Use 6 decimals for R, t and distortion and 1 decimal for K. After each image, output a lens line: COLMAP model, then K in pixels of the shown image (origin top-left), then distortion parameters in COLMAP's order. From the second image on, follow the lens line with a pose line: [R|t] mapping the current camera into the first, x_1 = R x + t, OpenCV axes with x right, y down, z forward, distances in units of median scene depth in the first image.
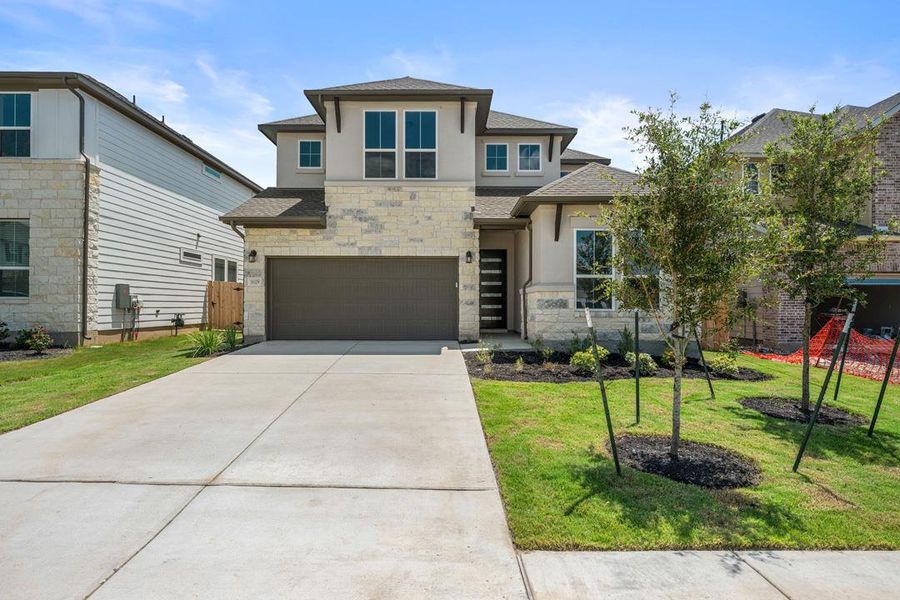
lens RADIAL K [[356.9, 0, 449.9], [0, 356.9, 304.8], [0, 0, 1]] dist [-0.001128, -0.000005]
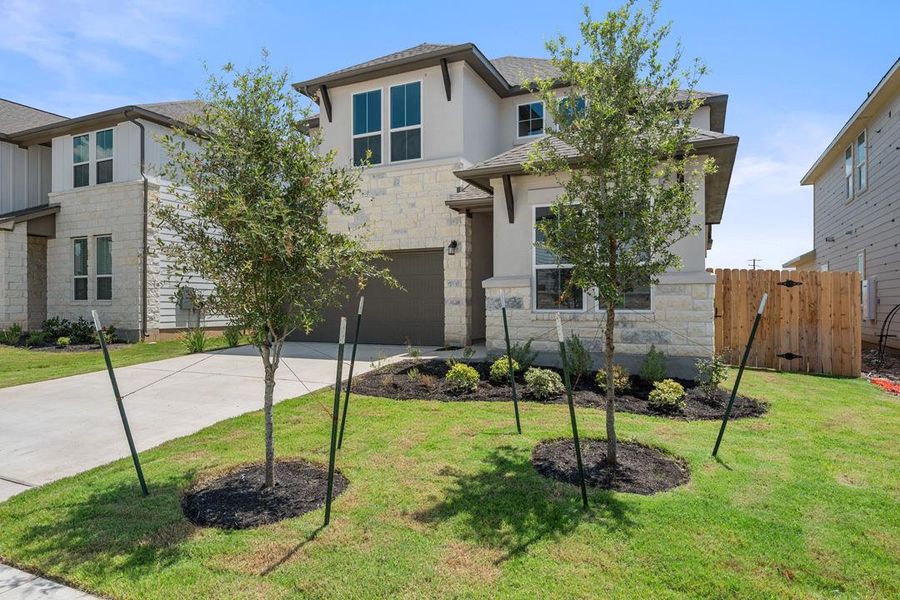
lens RADIAL K [[430.6, 0, 493.7], [0, 430.6, 305.2], [0, 0, 1]] dist [-0.000793, -0.001076]
pose [[0.940015, -0.003893, -0.341110, 0.483820], [0.004362, 0.999990, 0.000608, 0.001274], [0.341104, -0.002059, 0.940023, 0.080871]]
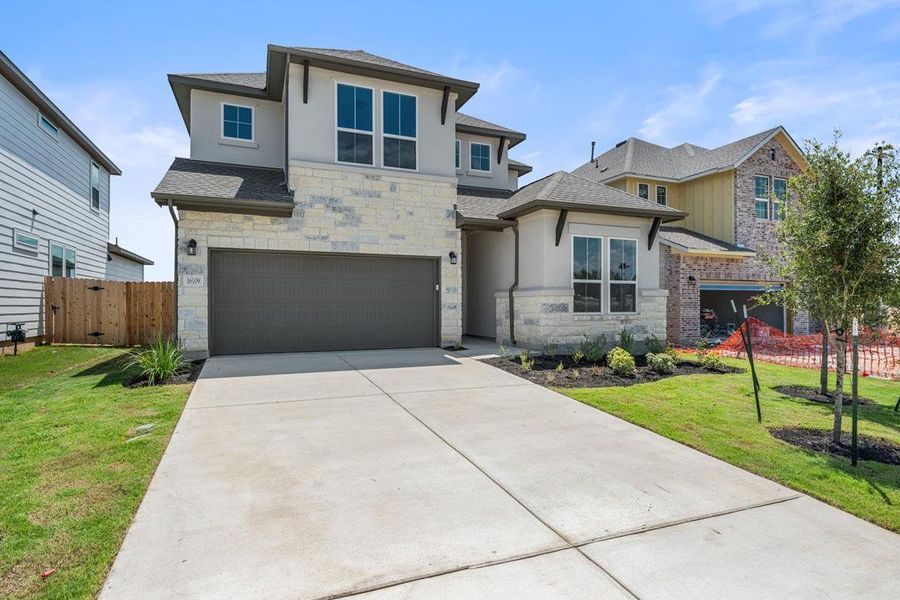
lens RADIAL K [[379.3, 0, 412.1], [0, 379.3, 305.5], [0, 0, 1]] dist [-0.000289, -0.000089]
pose [[0.952814, -0.004325, 0.303525, -0.348163], [0.004268, 0.999991, 0.000849, -0.009802], [-0.303526, 0.000487, 0.952823, 0.081693]]
